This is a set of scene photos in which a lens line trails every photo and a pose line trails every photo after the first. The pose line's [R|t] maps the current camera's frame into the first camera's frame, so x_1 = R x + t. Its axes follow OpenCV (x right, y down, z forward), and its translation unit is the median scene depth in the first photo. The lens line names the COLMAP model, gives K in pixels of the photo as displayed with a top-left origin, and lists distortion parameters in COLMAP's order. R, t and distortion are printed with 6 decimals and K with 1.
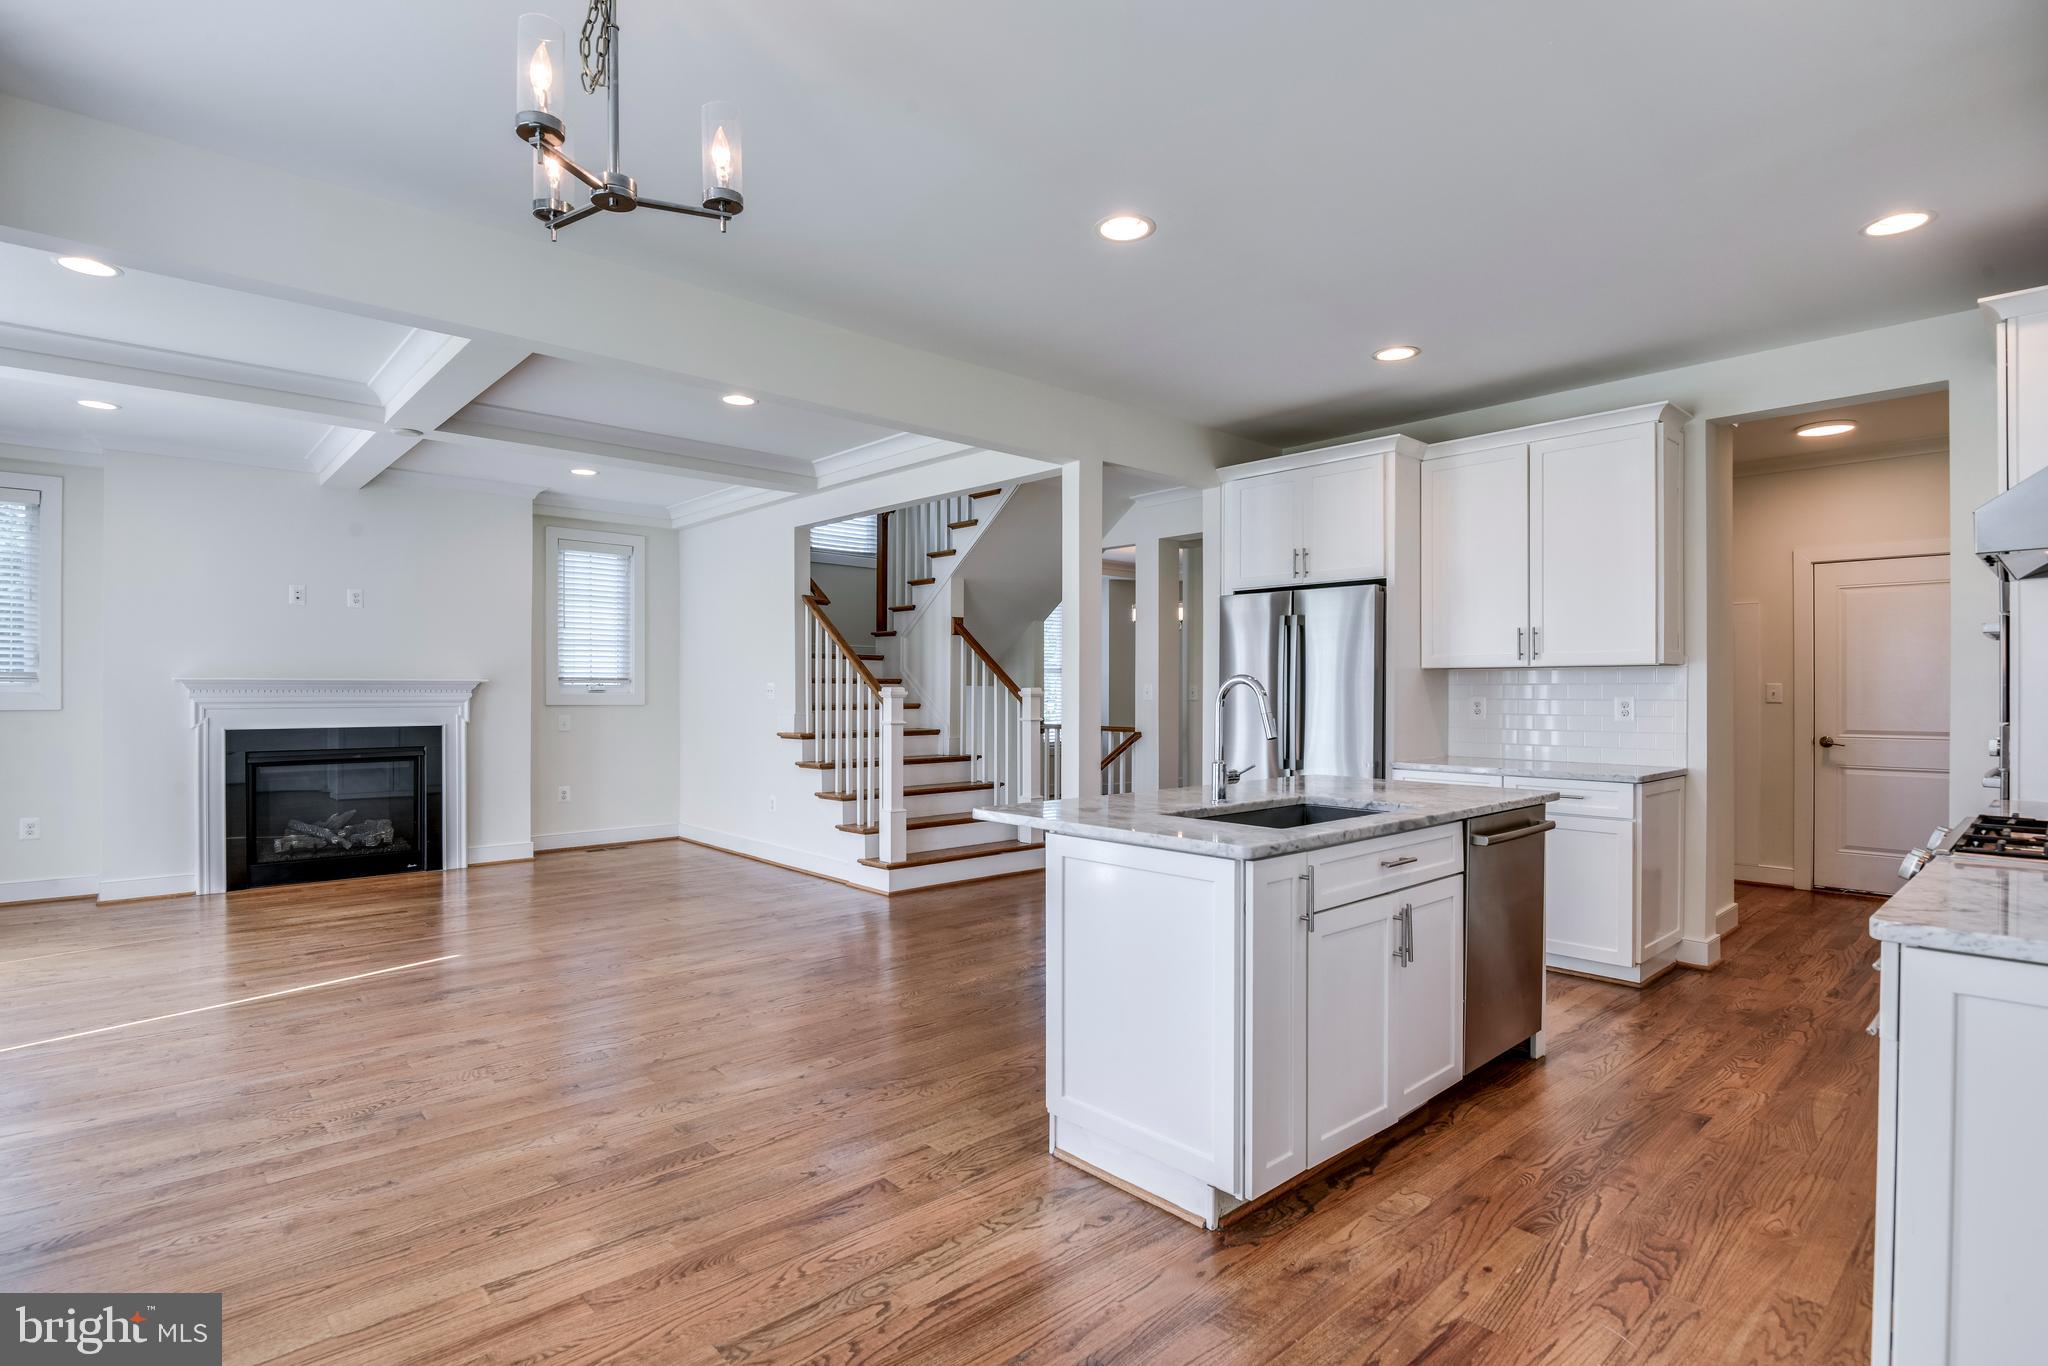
lens RADIAL K [[999.9, 0, 1026.0], [0, 999.9, 689.1], [0, 0, 1]] dist [-0.012757, -0.000166]
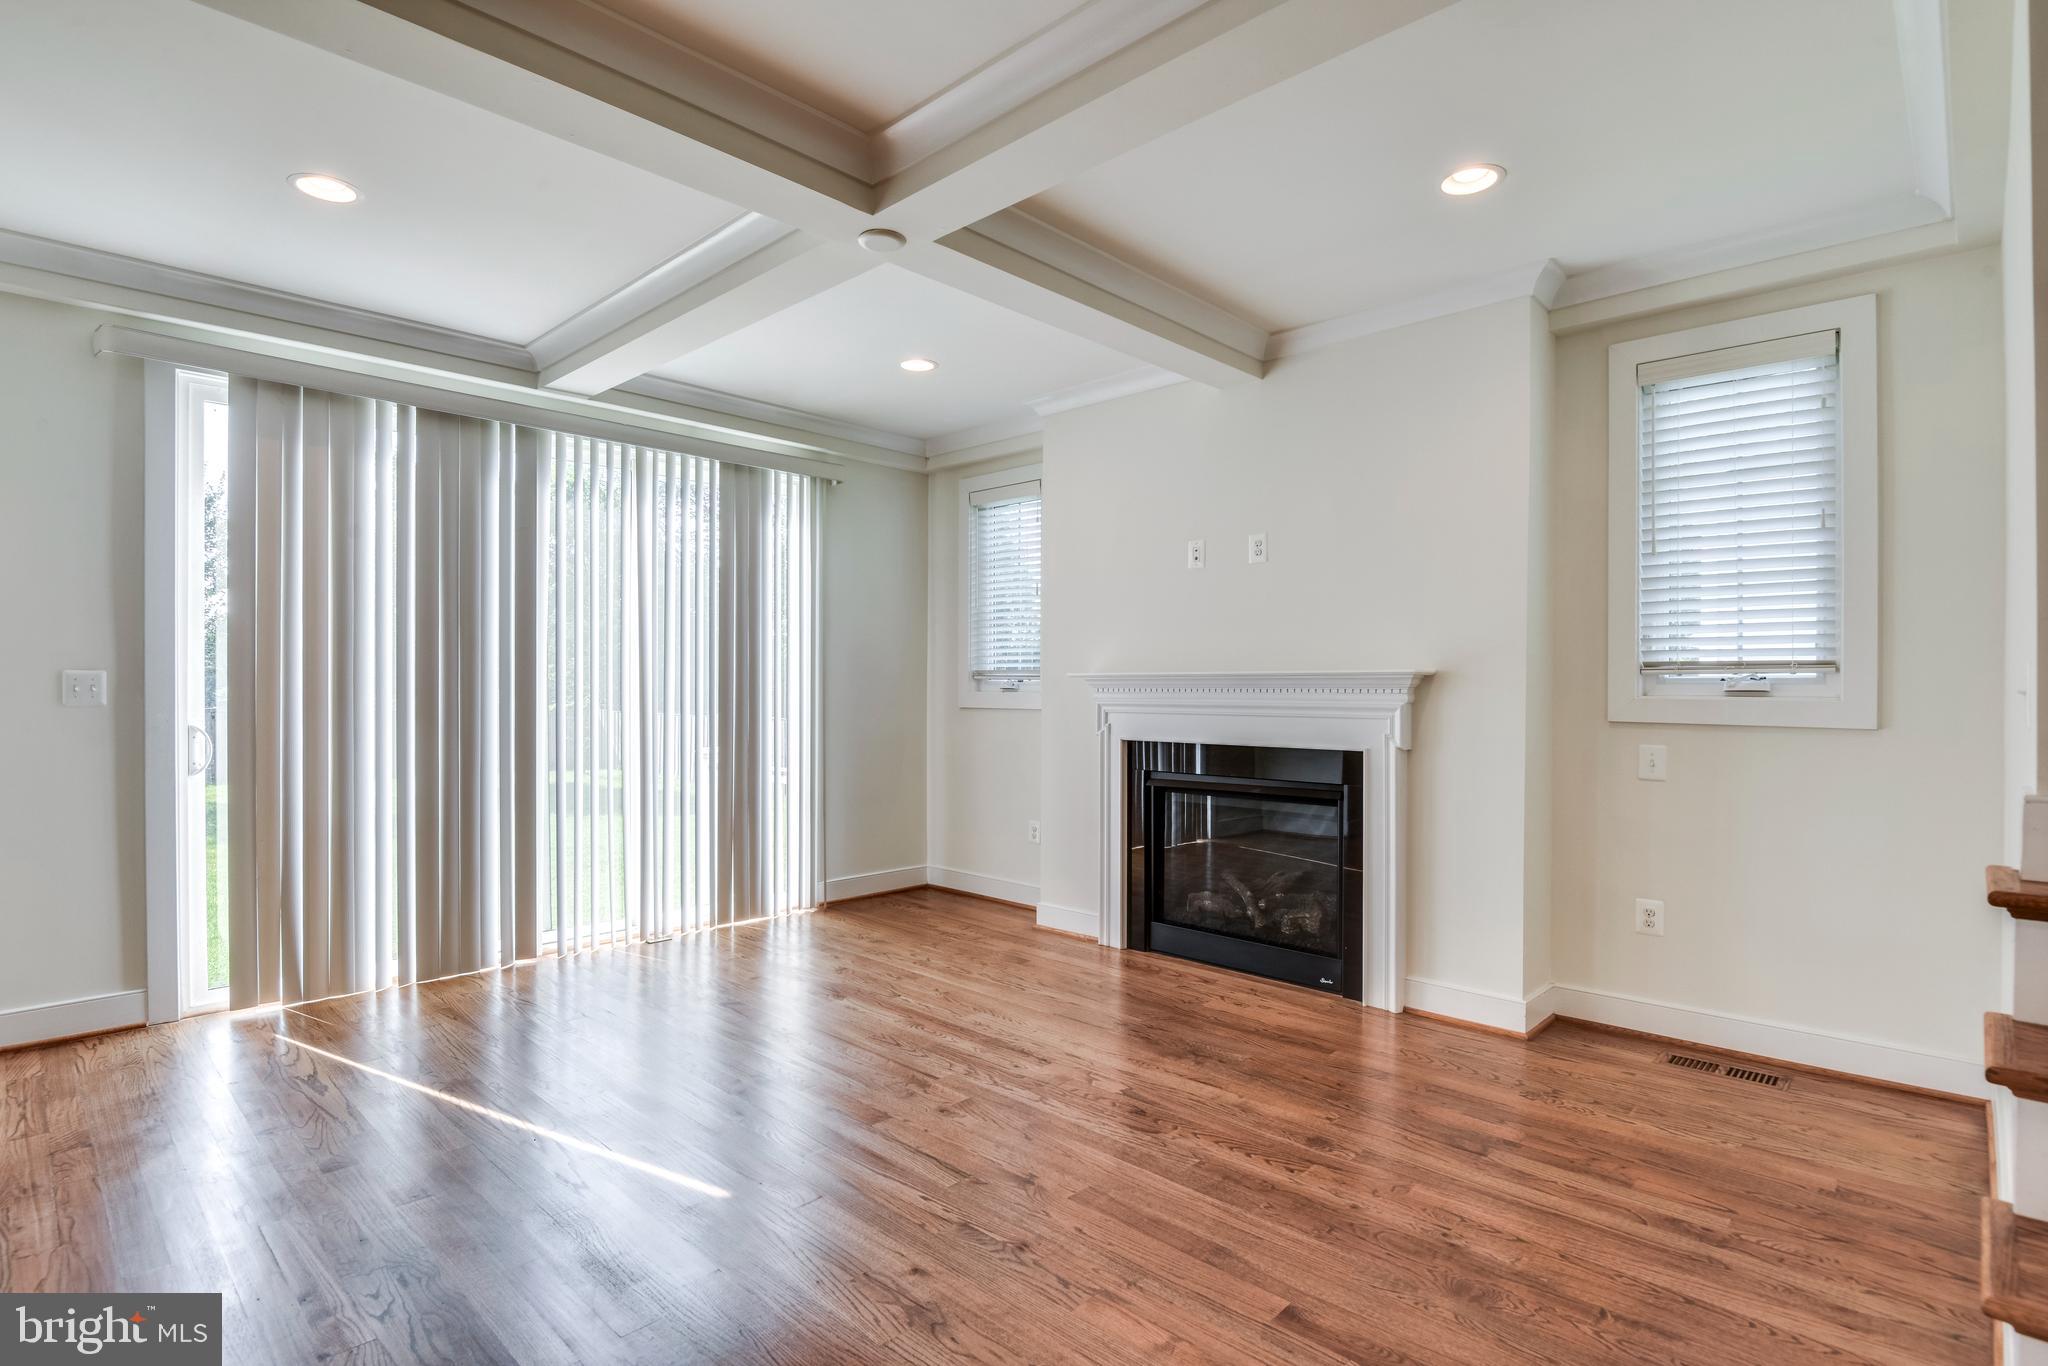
lens RADIAL K [[999.9, 0, 1026.0], [0, 999.9, 689.1], [0, 0, 1]] dist [-0.012757, -0.000166]
pose [[0.067286, -0.001620, -0.997732, -0.030623], [-0.003924, 0.999991, -0.001888, 0.003342], [0.997726, 0.004042, 0.067279, 0.868566]]
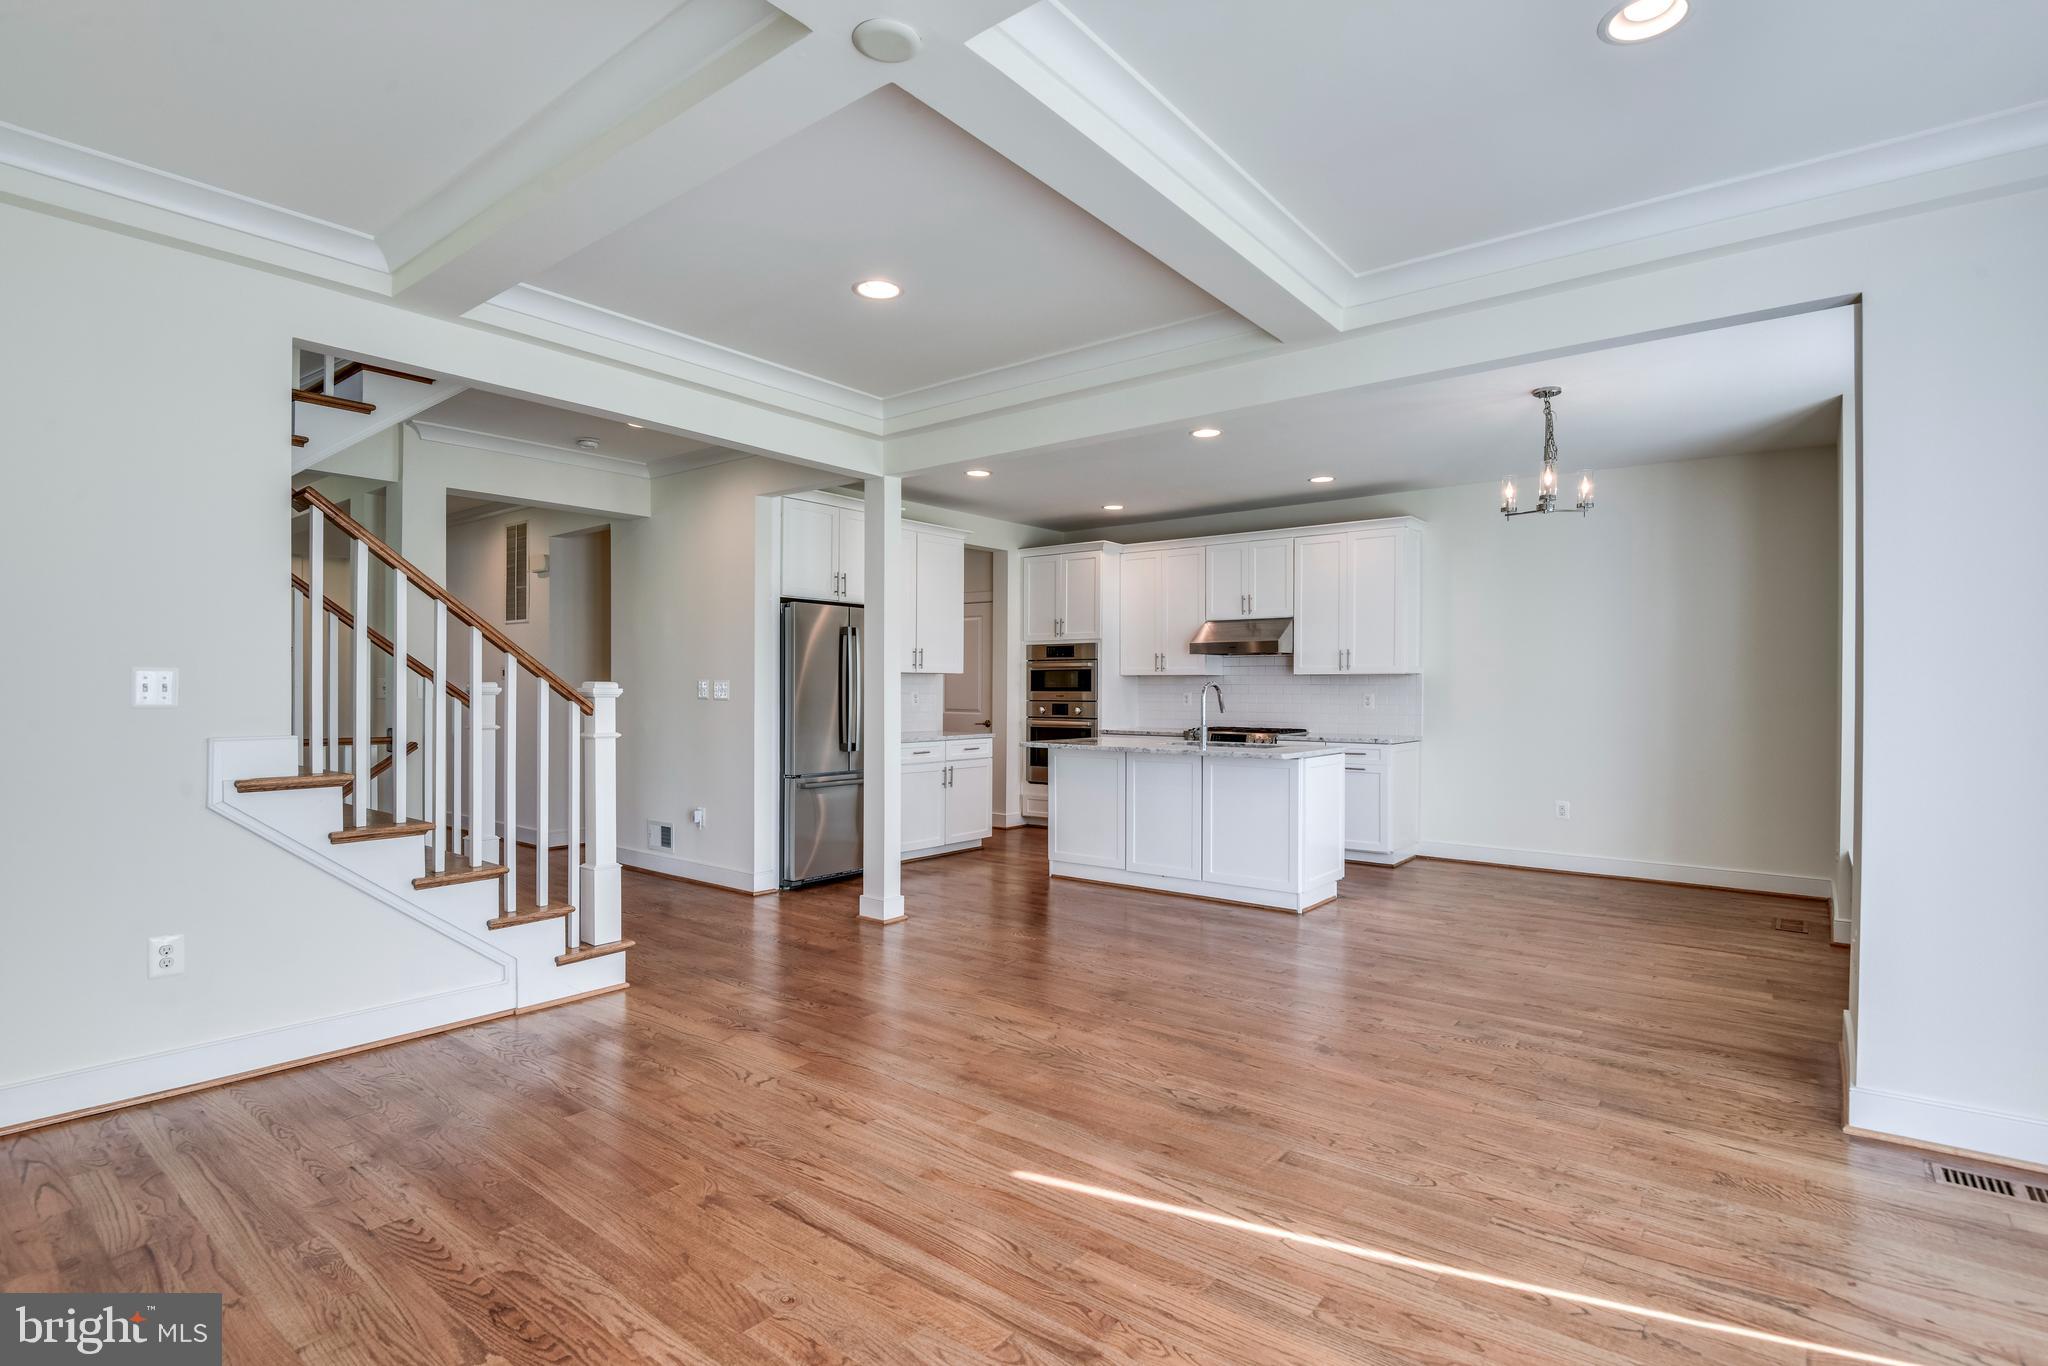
lens RADIAL K [[999.9, 0, 1026.0], [0, 999.9, 689.1], [0, 0, 1]] dist [-0.012757, -0.000166]
pose [[-0.155297, -0.006177, 0.987849, -0.852189], [-0.002738, 0.999979, 0.005823, -0.001741], [-0.987864, -0.001801, -0.155311, 0.835470]]
